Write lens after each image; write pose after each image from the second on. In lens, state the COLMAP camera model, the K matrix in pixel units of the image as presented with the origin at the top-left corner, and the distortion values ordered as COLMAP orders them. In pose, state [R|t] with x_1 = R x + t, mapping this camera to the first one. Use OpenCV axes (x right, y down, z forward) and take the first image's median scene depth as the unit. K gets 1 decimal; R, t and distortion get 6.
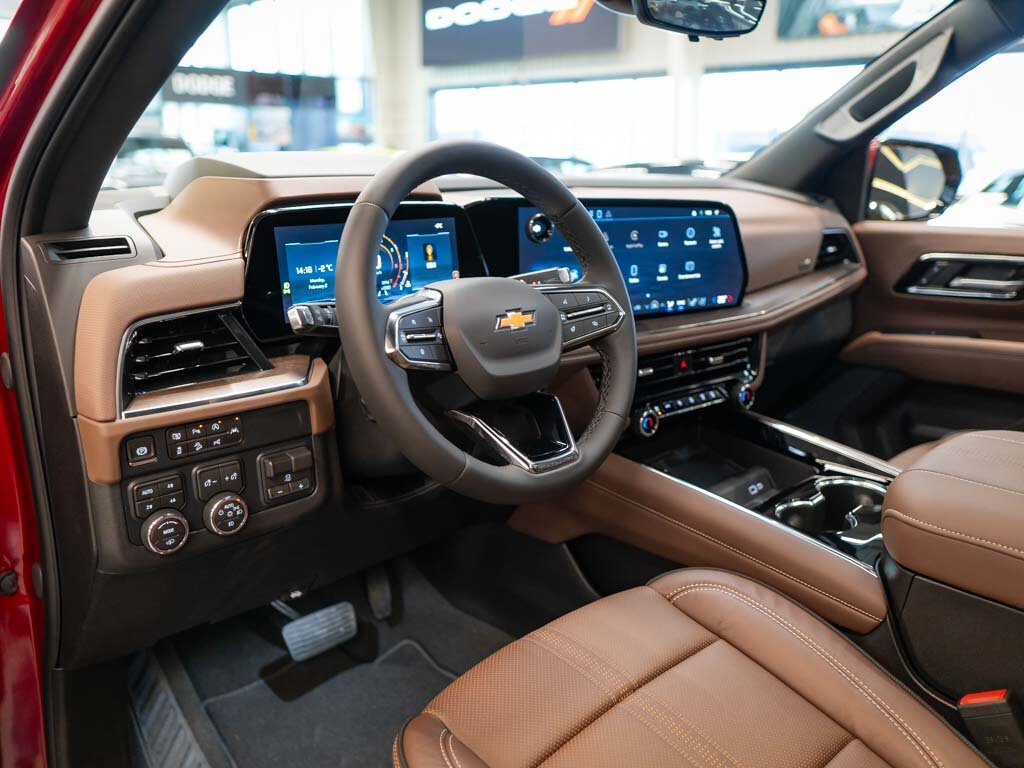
lens RADIAL K [[812.9, 0, 496.0], [0, 812.9, 387.0], [0, 0, 1]] dist [0.001857, -0.001216]
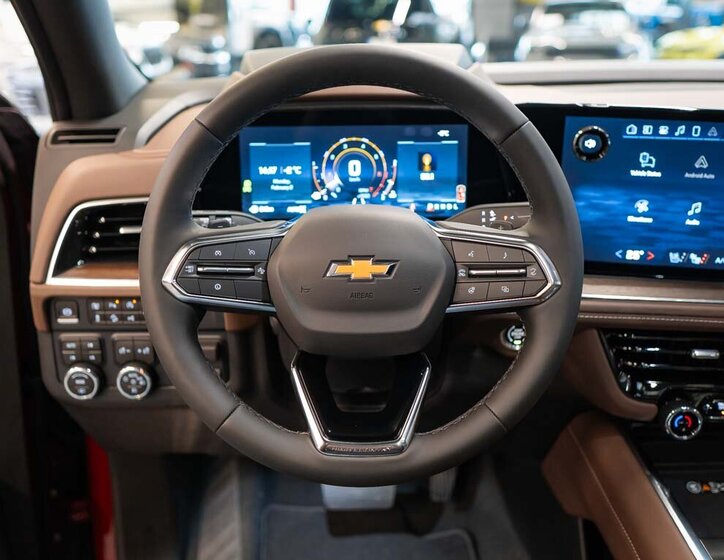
lens RADIAL K [[689.8, 0, 357.5], [0, 689.8, 268.0], [0, 0, 1]] dist [-0.001658, -0.004273]
pose [[0.738830, 0.218021, -0.637649, 0.416586], [-0.169101, 0.975925, 0.137748, -0.159243], [0.652330, 0.006055, 0.757911, 0.411199]]
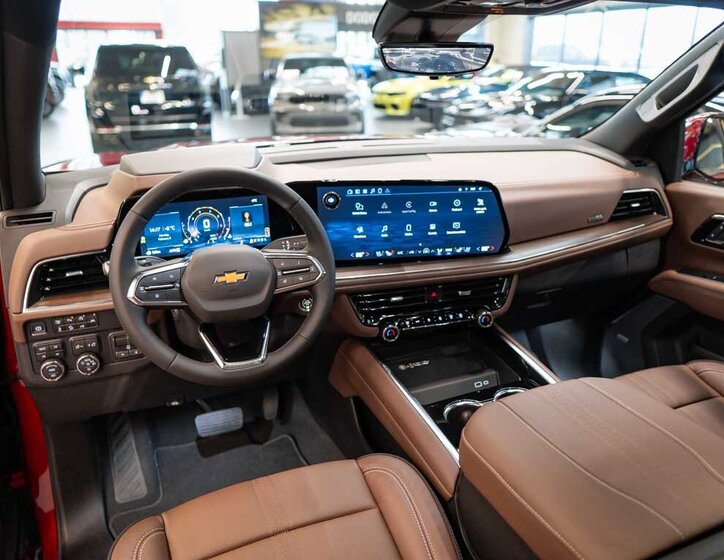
lens RADIAL K [[582.3, 0, 375.8], [0, 582.3, 281.3], [0, 0, 1]] dist [-0.003430, 0.000284]
pose [[0.941416, 0.113658, -0.317519, 0.612206], [-0.085649, 0.991207, 0.100865, -0.197044], [0.326191, -0.067761, 0.942872, -0.035676]]
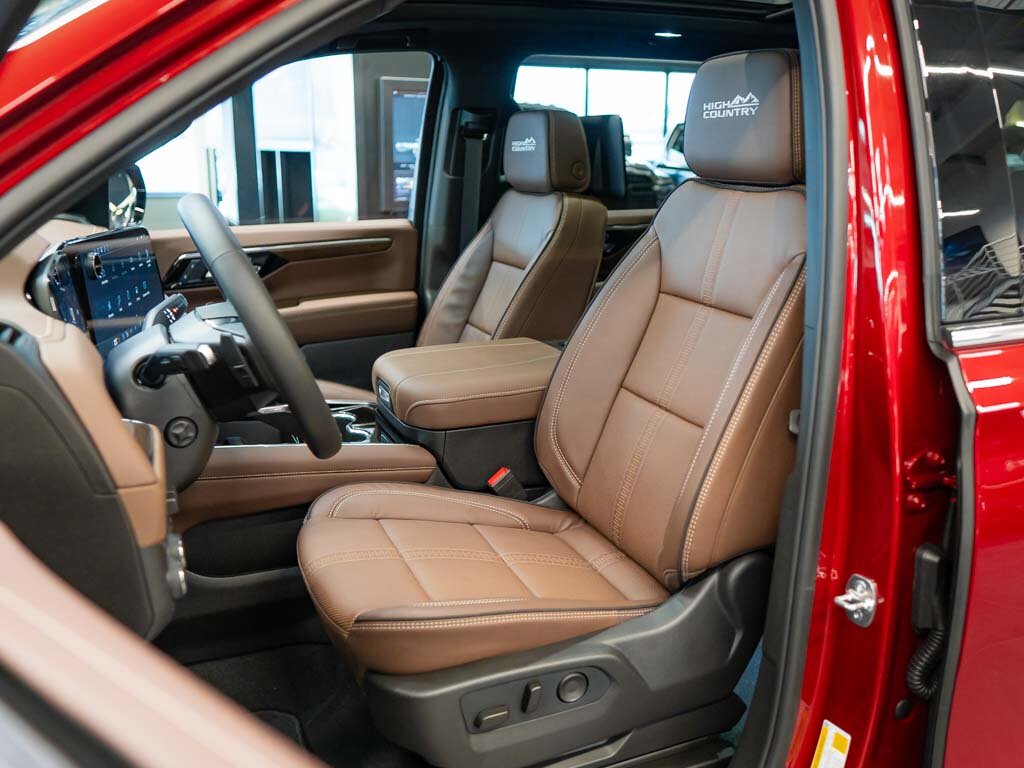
lens RADIAL K [[912.1, 0, 514.2], [0, 912.1, 396.1], [0, 0, 1]] dist [-0.012717, 0.000855]
pose [[0.359775, -0.253284, 0.898003, -1.016712], [0.259529, 0.951634, 0.164434, -0.104805], [-0.896218, 0.173899, 0.408108, 0.073510]]
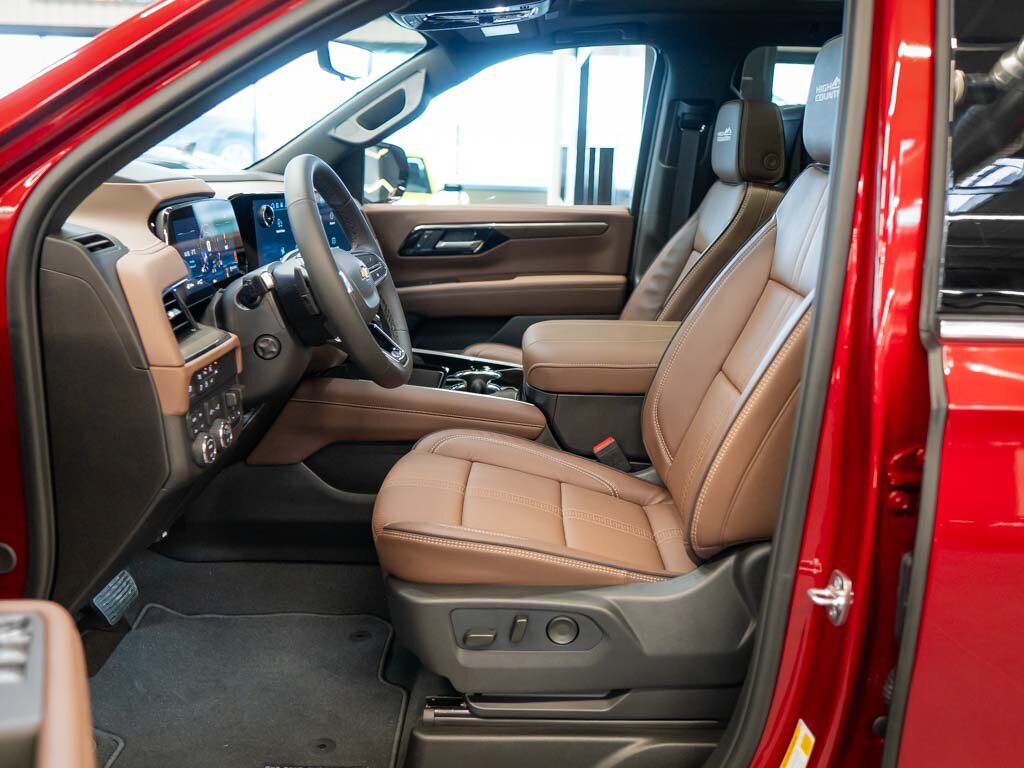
lens RADIAL K [[922.6, 0, 512.0], [0, 922.6, 384.0], [0, 0, 1]] dist [-0.010496, -0.005040]
pose [[0.694451, -0.170093, 0.699146, -0.892156], [0.179106, 0.981938, 0.060989, 0.057655], [-0.696892, 0.082867, 0.712372, -0.356527]]
